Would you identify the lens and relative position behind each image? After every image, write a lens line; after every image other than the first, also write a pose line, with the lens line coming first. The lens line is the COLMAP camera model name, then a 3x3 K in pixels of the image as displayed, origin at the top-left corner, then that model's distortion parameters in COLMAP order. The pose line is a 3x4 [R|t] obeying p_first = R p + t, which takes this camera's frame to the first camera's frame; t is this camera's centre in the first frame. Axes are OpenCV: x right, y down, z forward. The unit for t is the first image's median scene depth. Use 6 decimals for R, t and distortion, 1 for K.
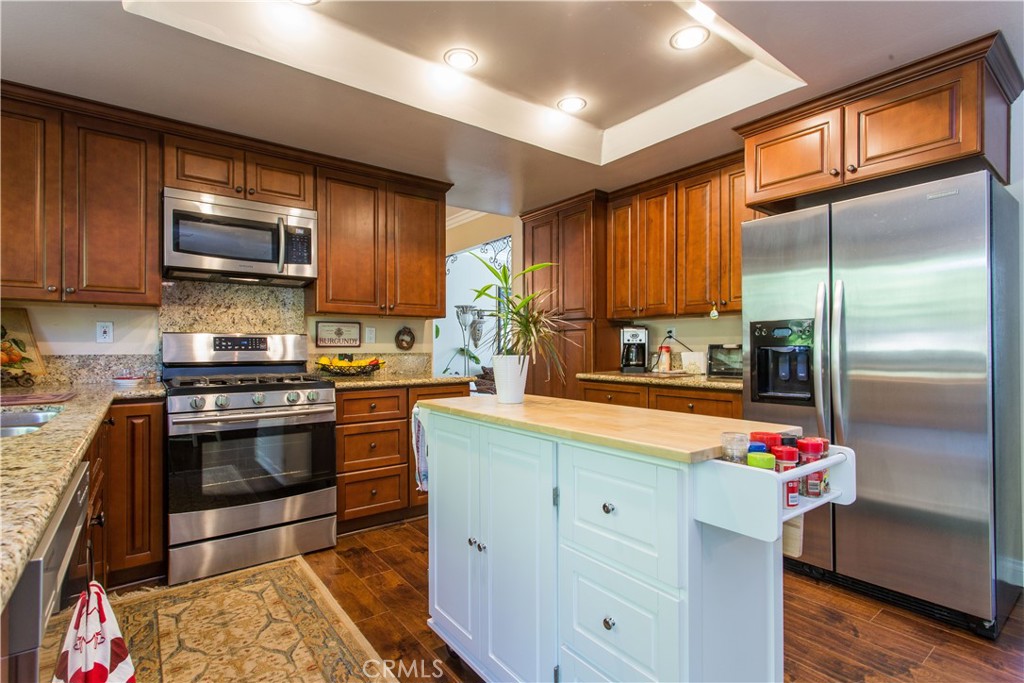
lens RADIAL K [[485.5, 0, 510.7], [0, 485.5, 344.4], [0, 0, 1]] dist [-0.013954, 0.000045]
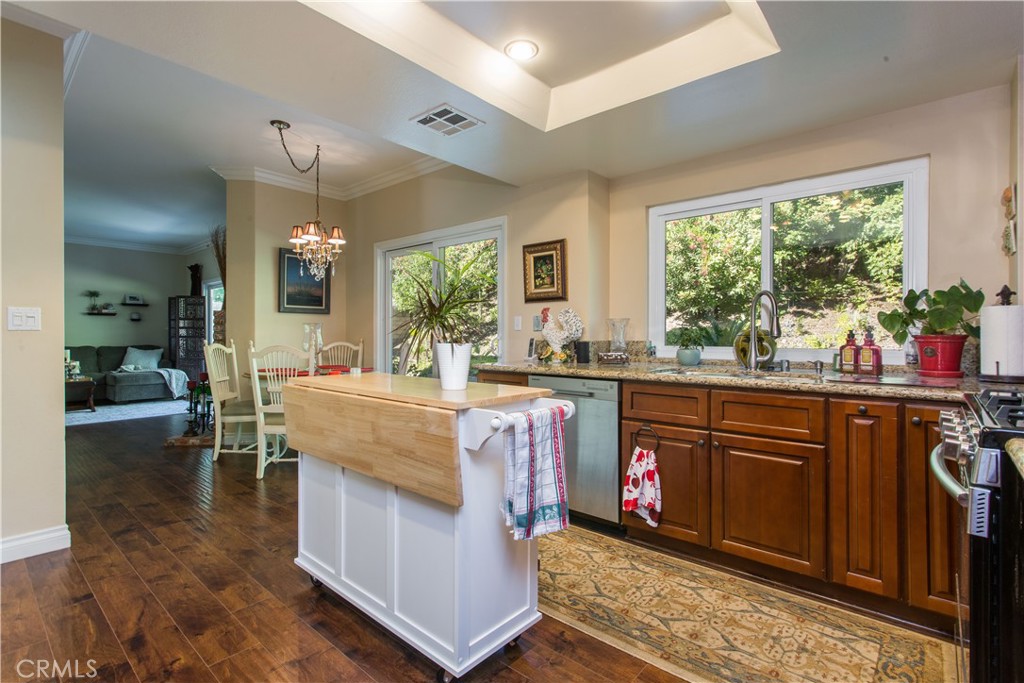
lens RADIAL K [[485.5, 0, 513.1], [0, 485.5, 337.9], [0, 0, 1]] dist [-0.013954, 0.000045]
pose [[-0.980423, 0.000656, -0.196904, 0.073027], [0.001519, 0.999990, -0.004231, 0.013453], [0.196899, -0.004447, -0.980414, 1.853959]]
